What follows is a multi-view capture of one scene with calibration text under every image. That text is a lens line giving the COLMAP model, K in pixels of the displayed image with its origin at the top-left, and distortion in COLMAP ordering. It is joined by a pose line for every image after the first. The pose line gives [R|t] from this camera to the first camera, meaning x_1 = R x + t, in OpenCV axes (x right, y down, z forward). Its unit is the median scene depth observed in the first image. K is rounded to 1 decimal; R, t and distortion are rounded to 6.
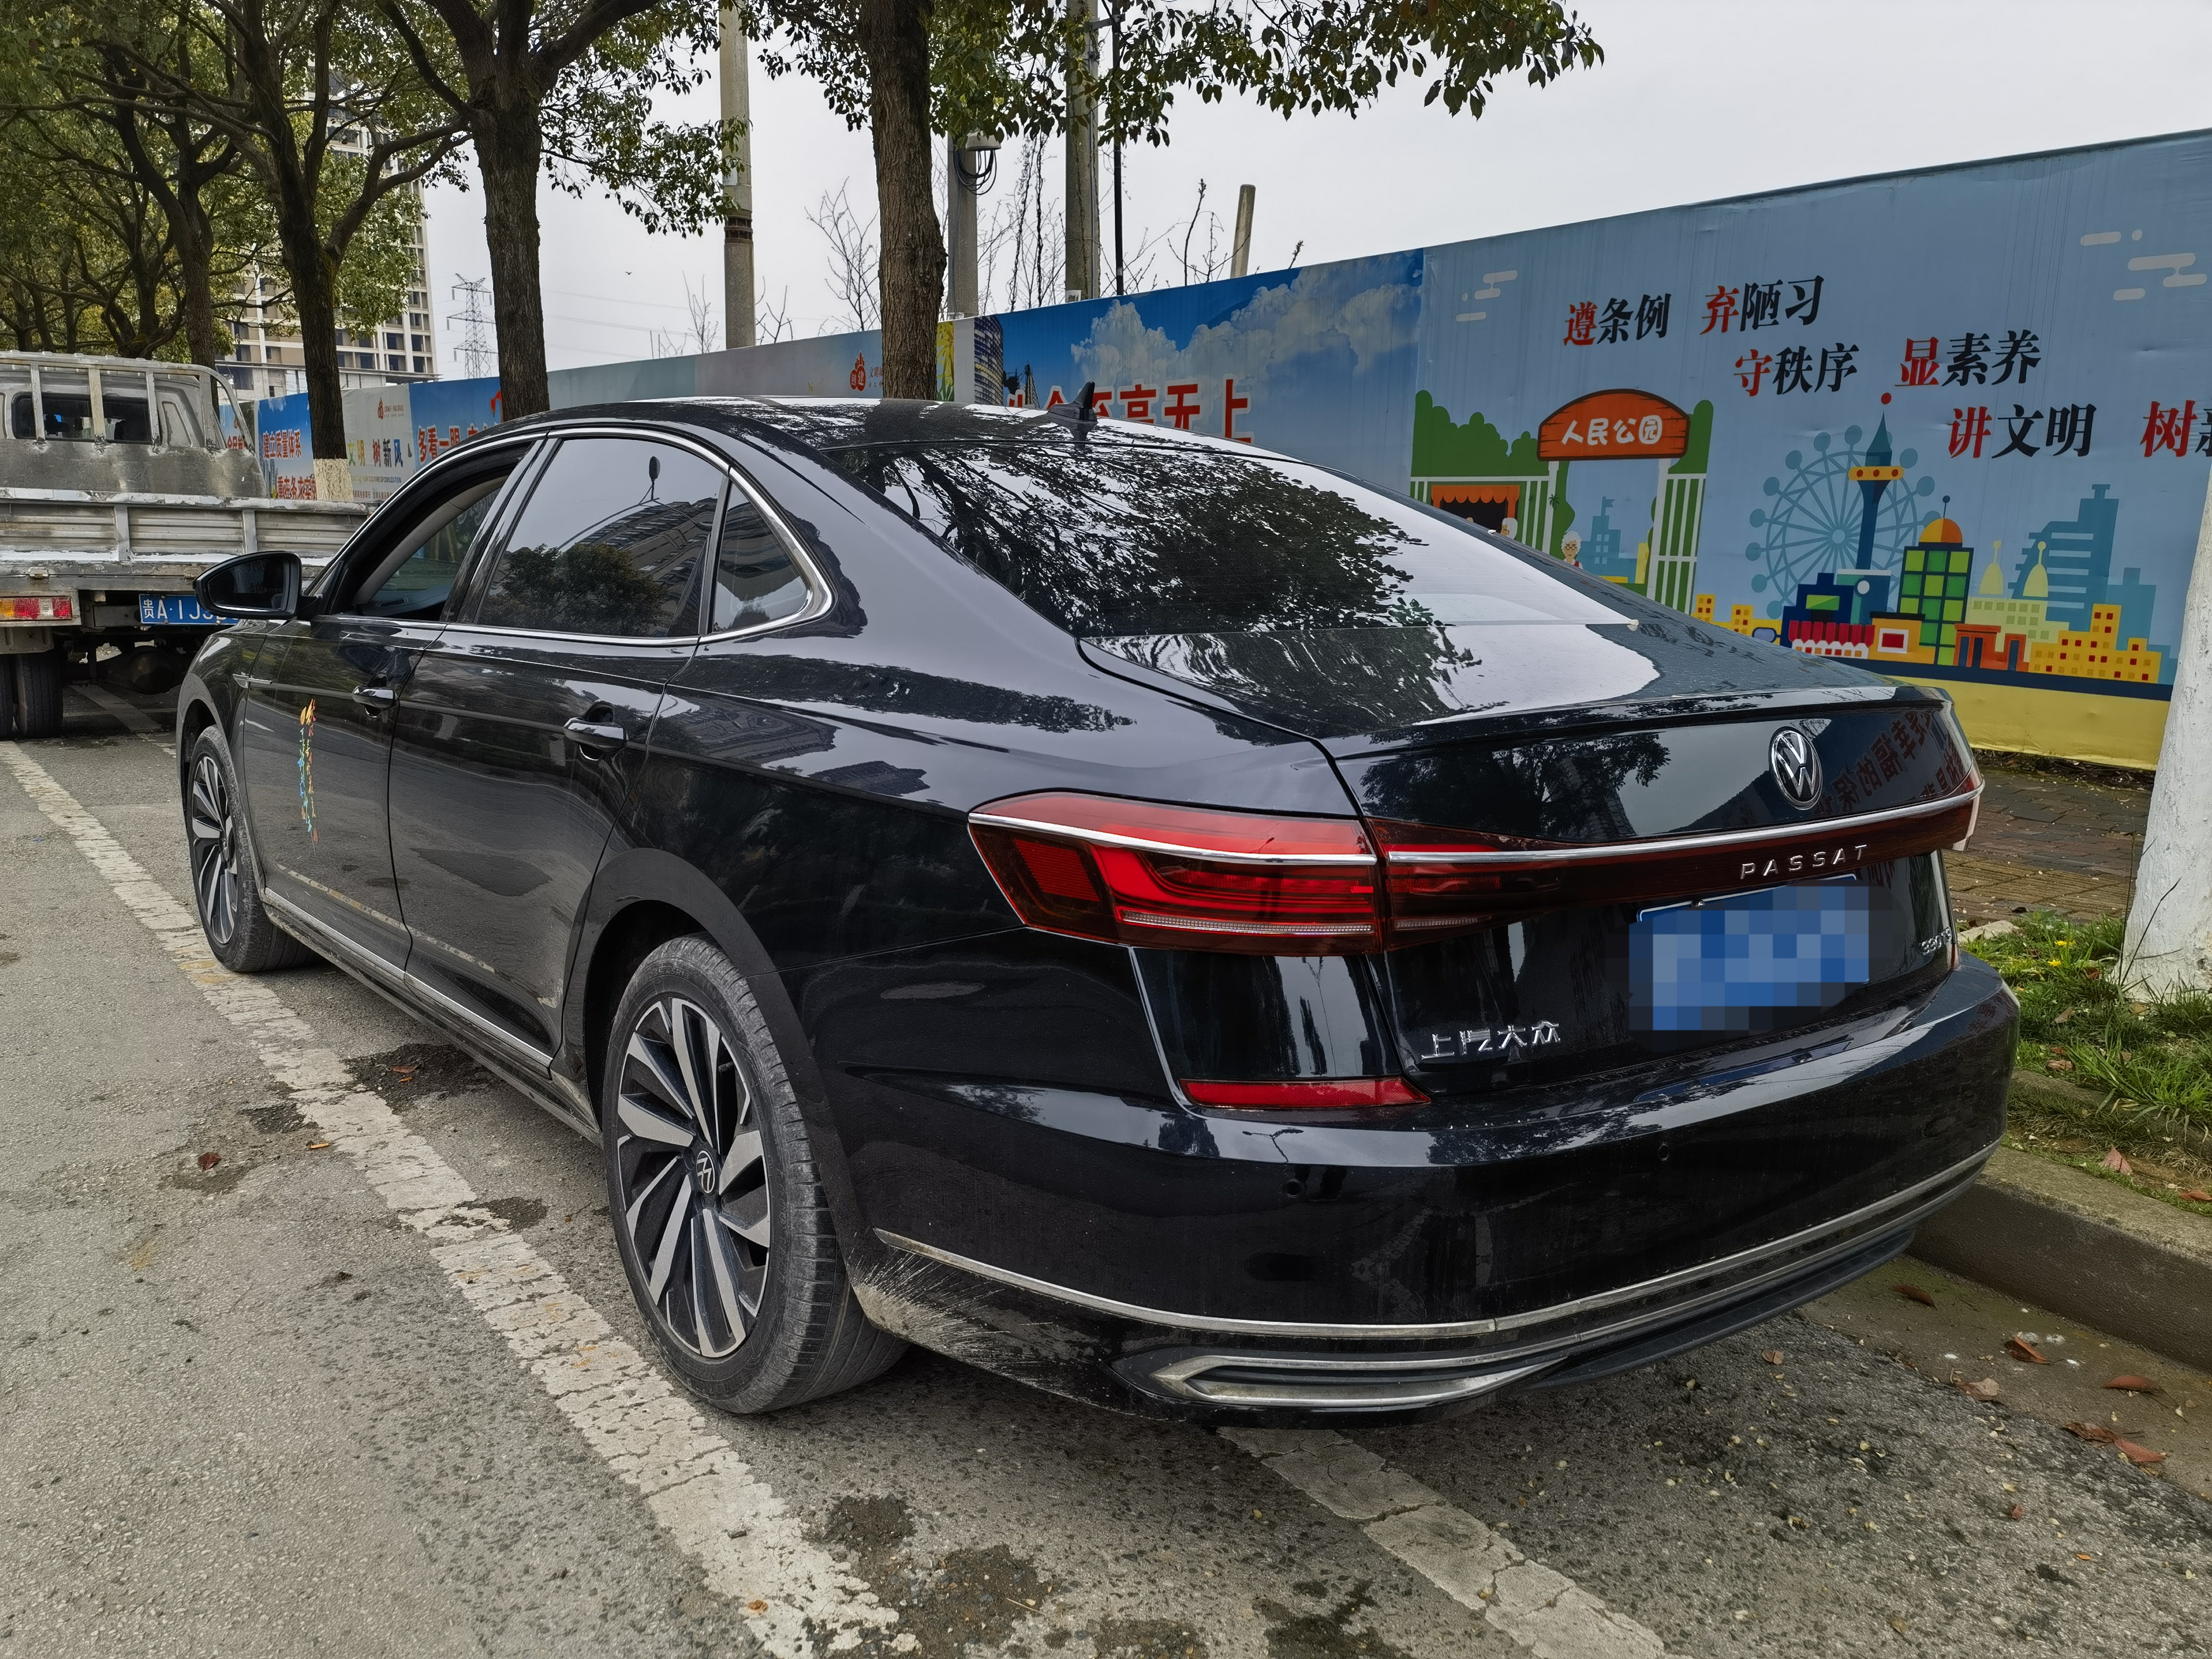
lens RADIAL K [[1735.3, 0, 1099.4], [0, 1735.3, 864.7], [0, 0, 1]] dist [0.138607, -0.145334]
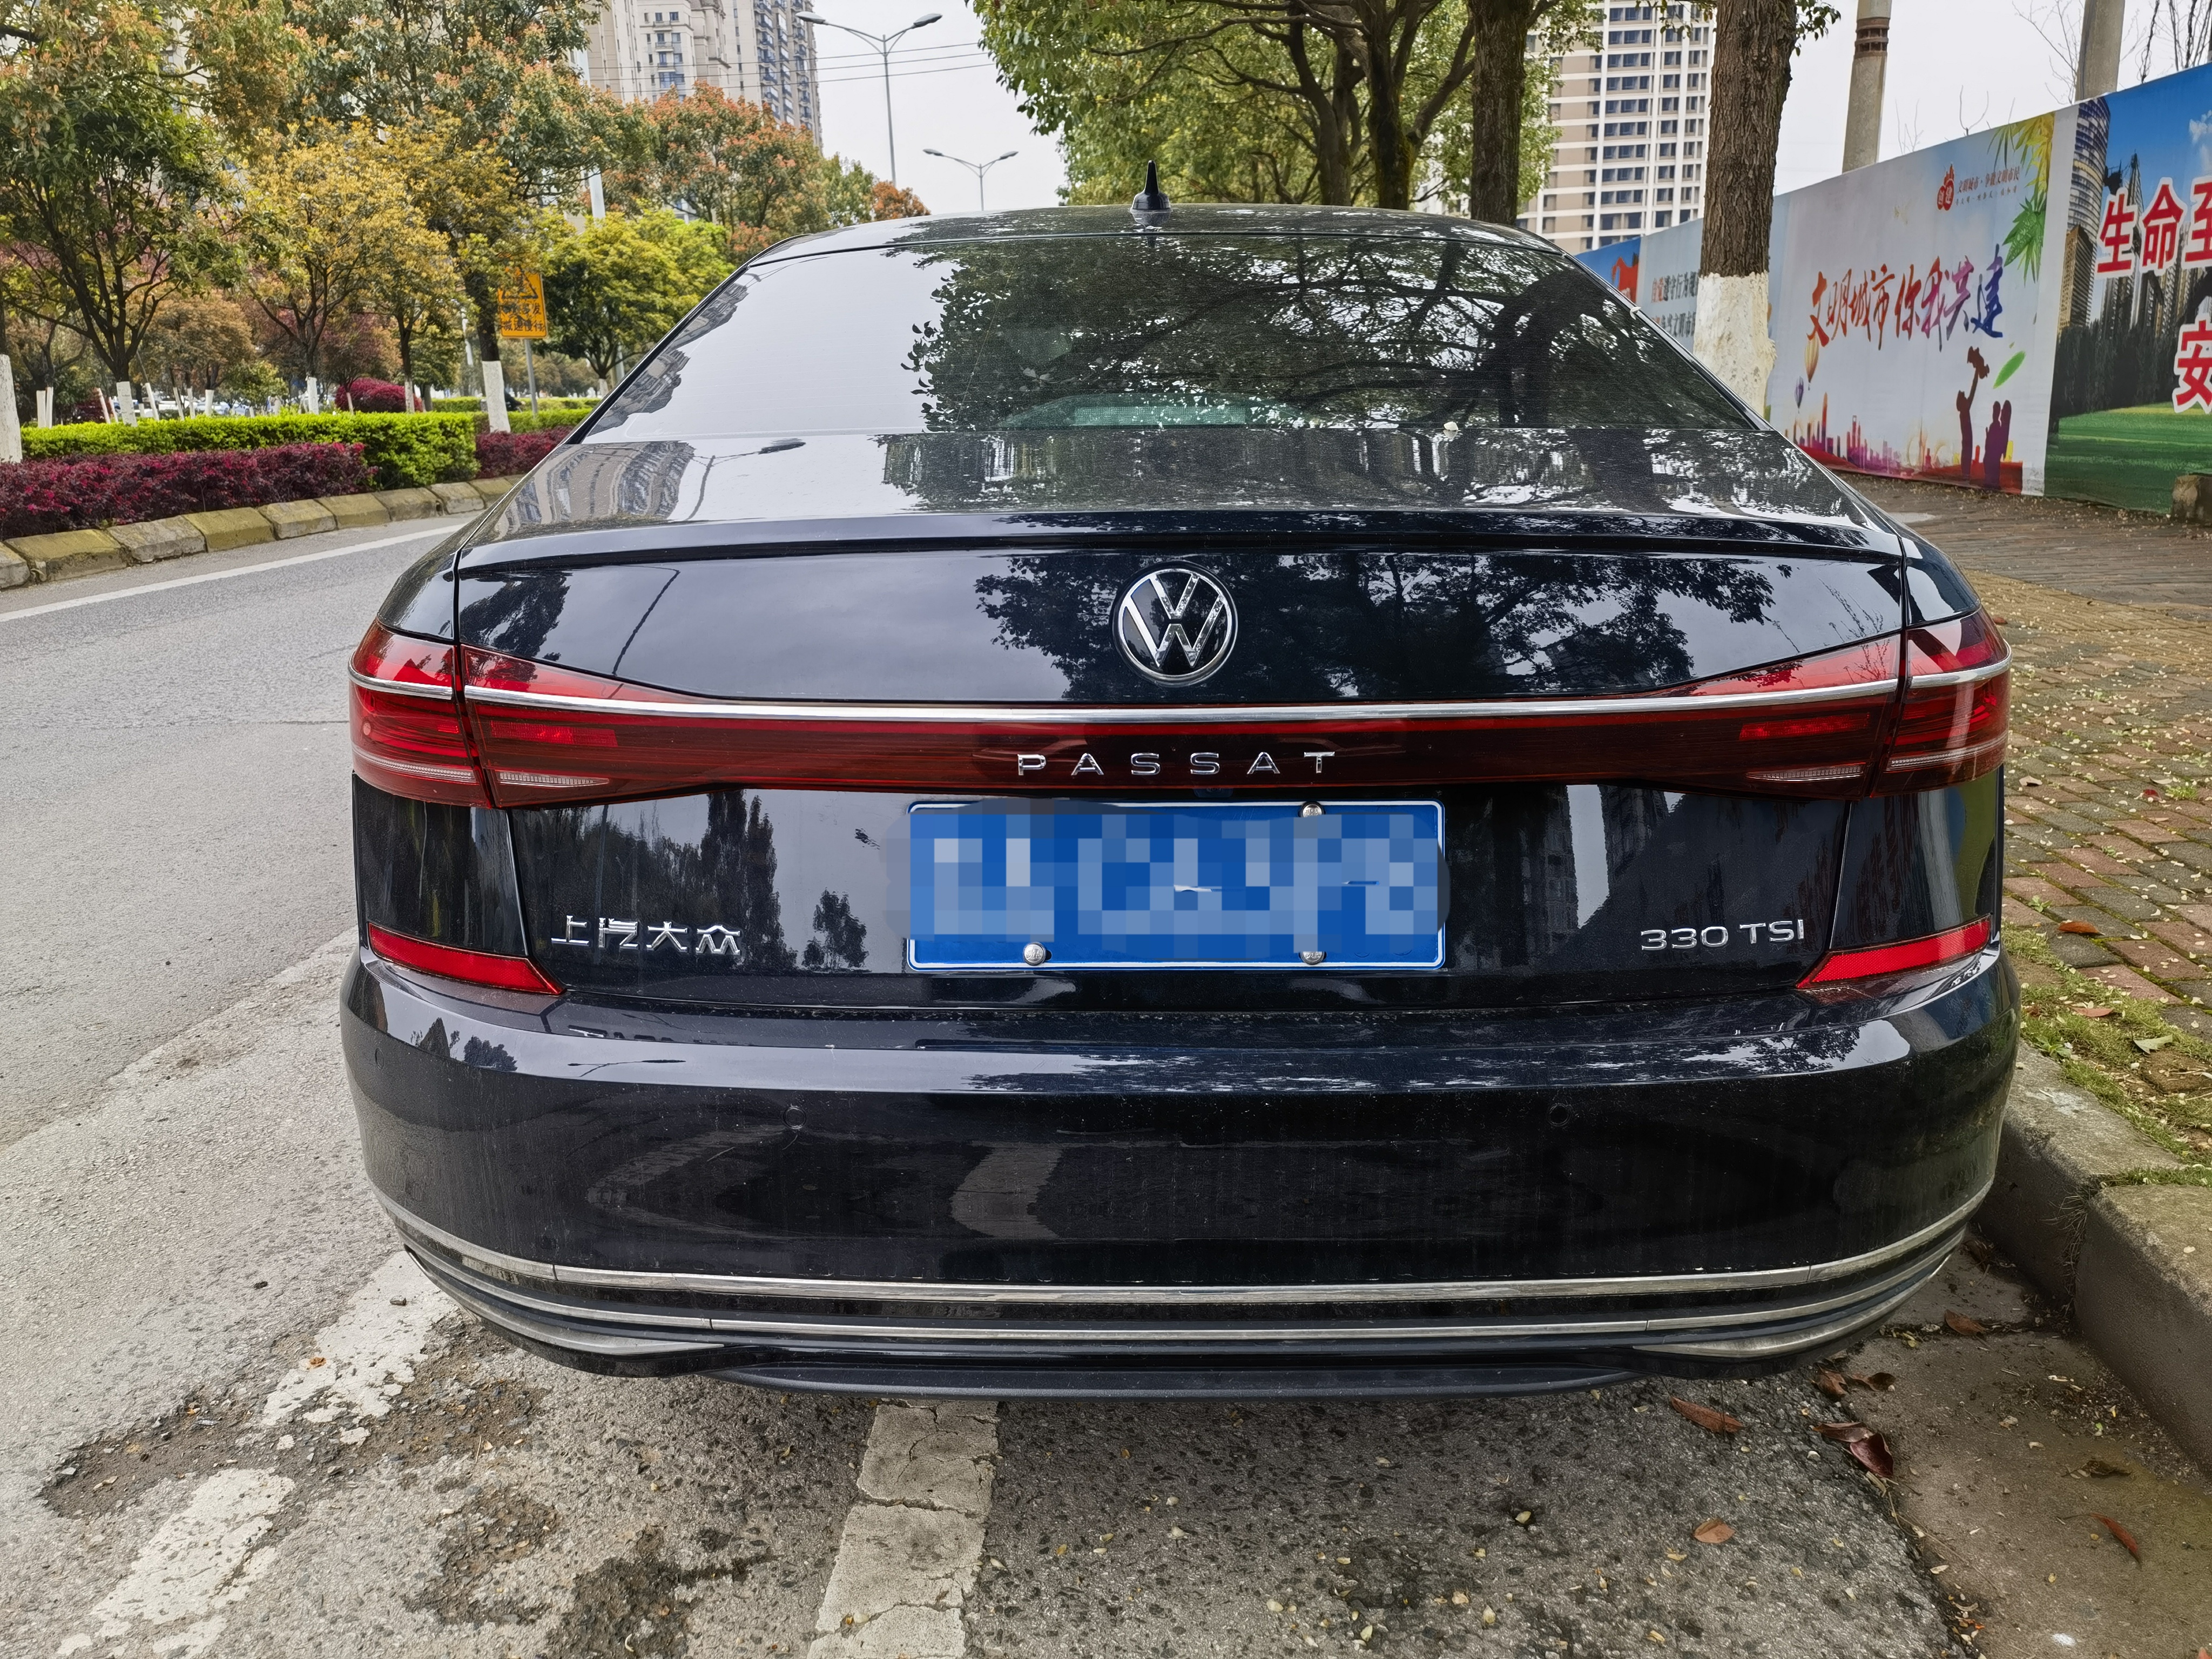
lens RADIAL K [[1735.3, 0, 1099.4], [0, 1735.3, 864.7], [0, 0, 1]] dist [0.138607, -0.145334]
pose [[0.782918, 0.128636, -0.608680, 0.196913], [-0.088914, 0.991482, 0.095169, -0.006128], [0.615738, -0.020389, 0.787687, 0.111819]]
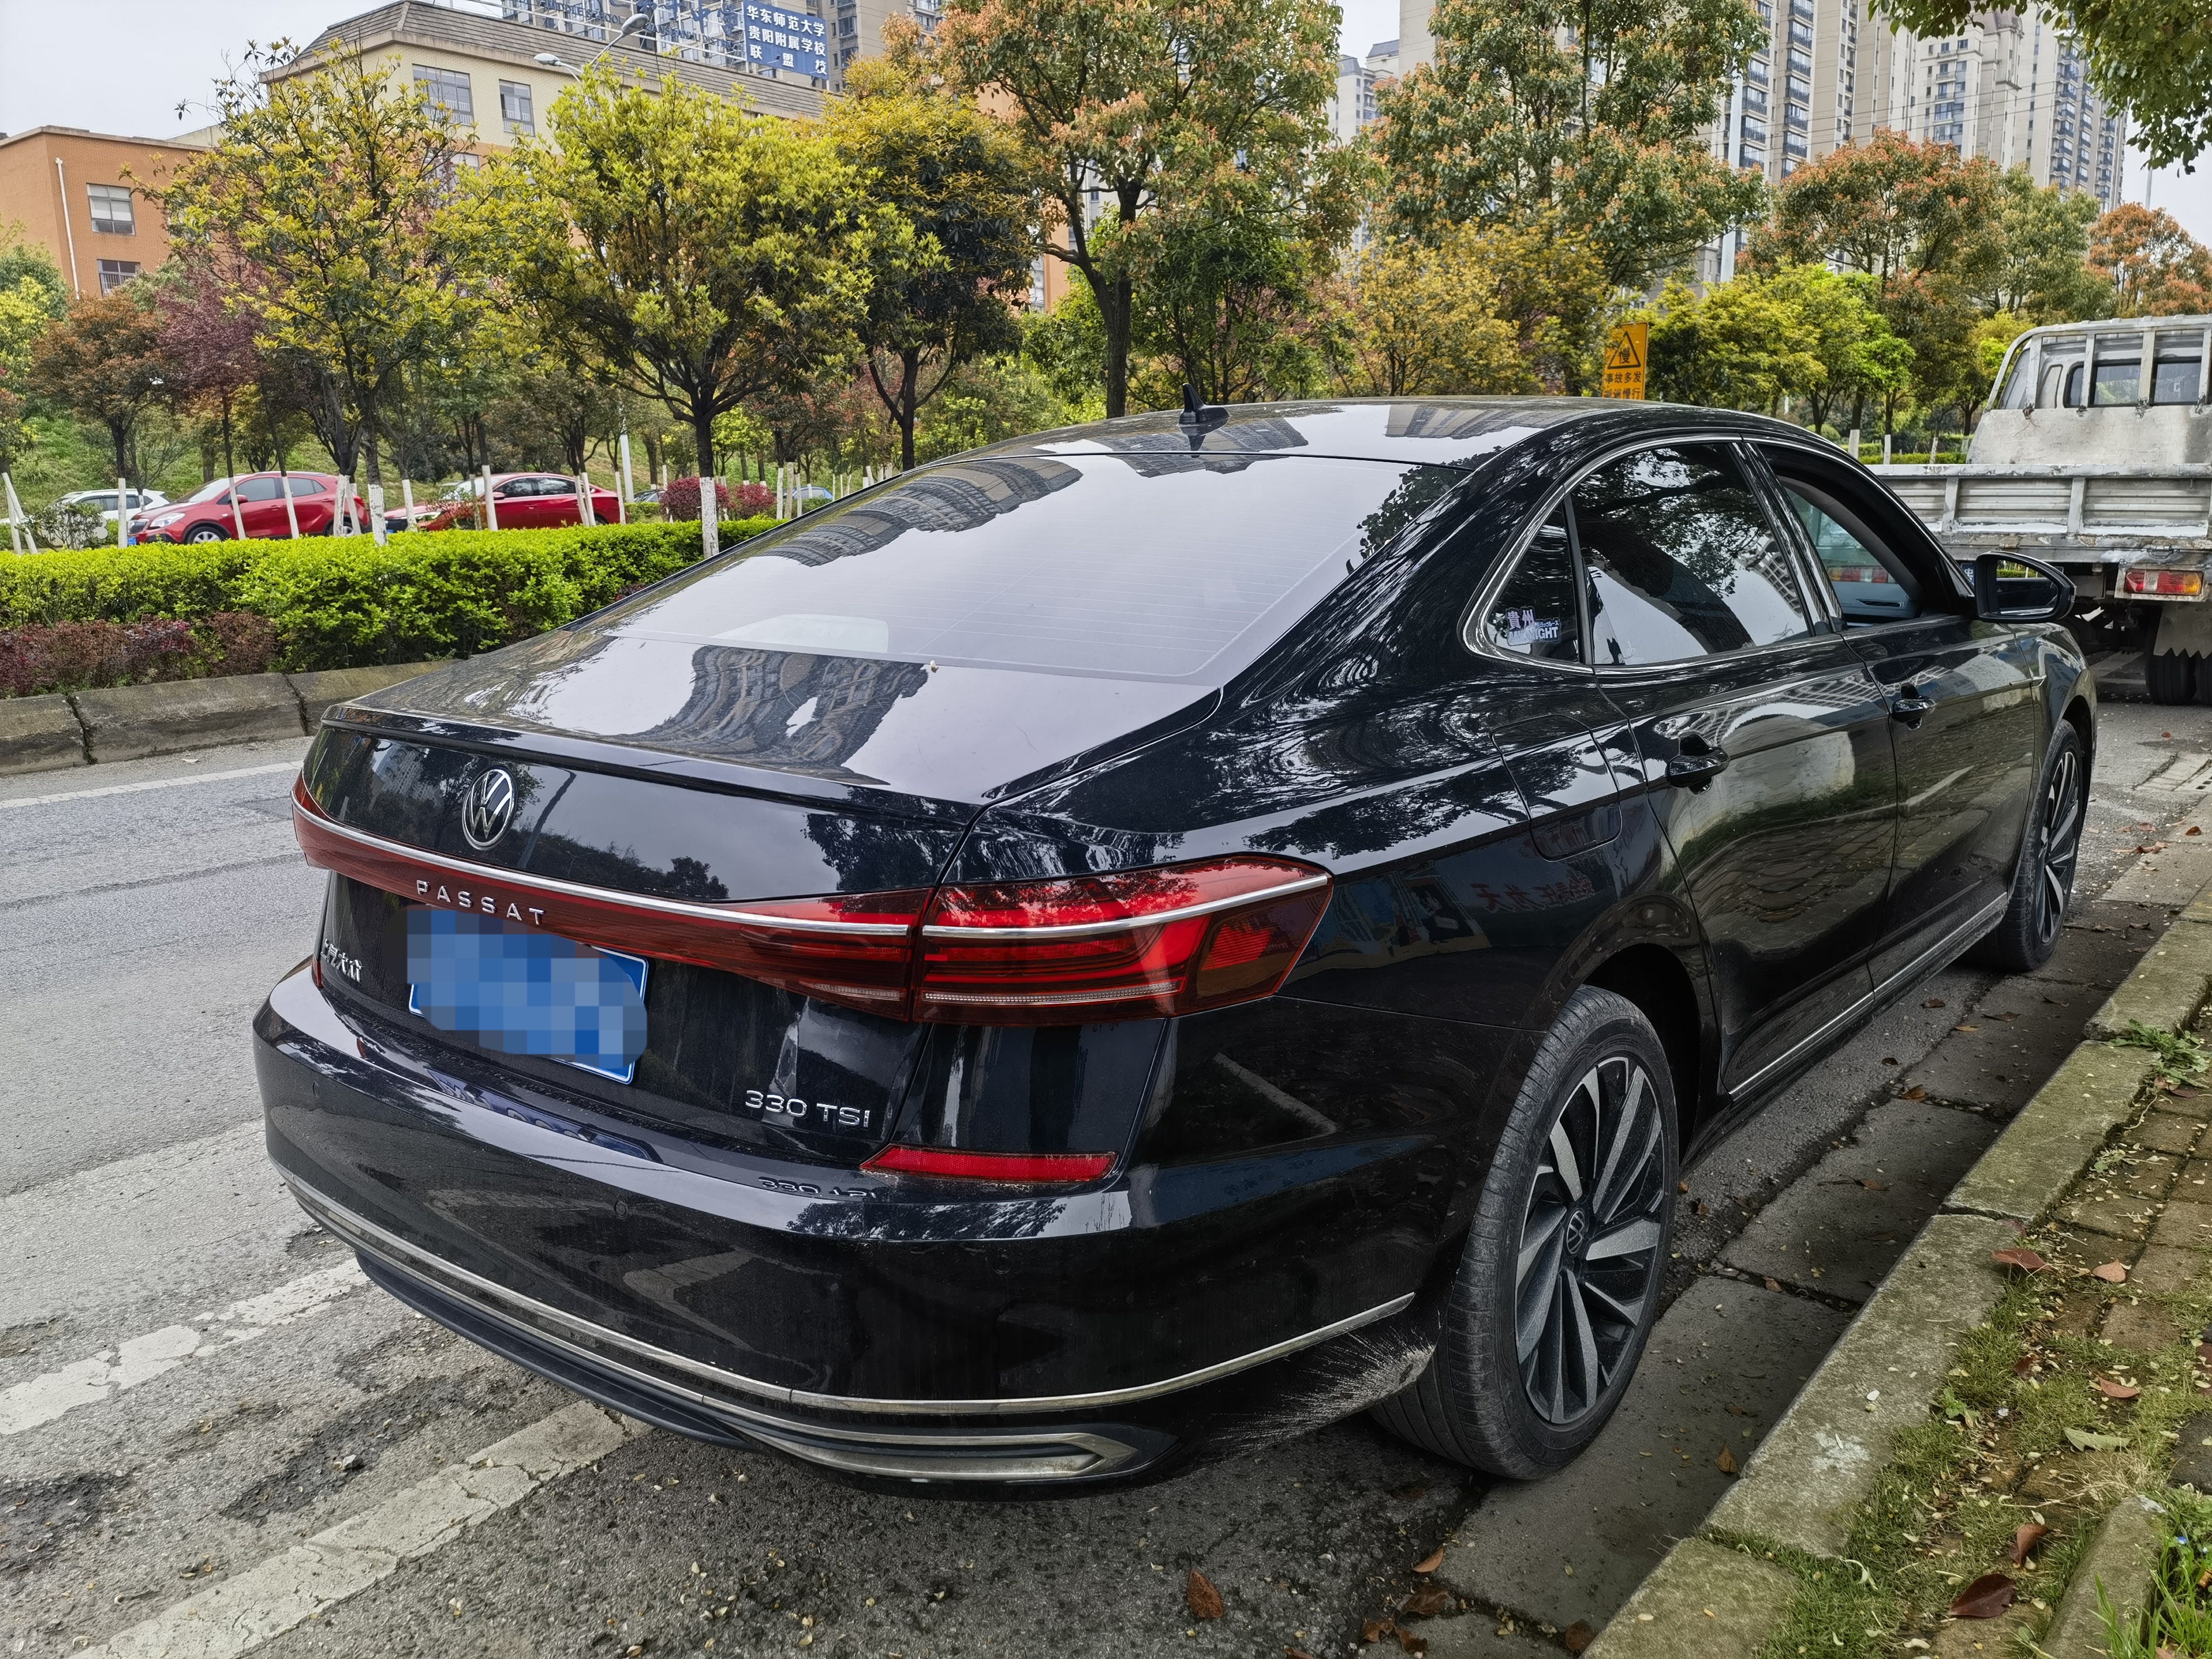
lens RADIAL K [[1754.2, 0, 1029.5], [0, 1754.2, 827.4], [0, 0, 1]] dist [0.051297, -0.048280]
pose [[0.220953, 0.171880, -0.960019, 0.349103], [-0.163447, 0.976952, 0.137293, -0.056493], [0.961491, 0.126577, 0.243954, 0.260289]]
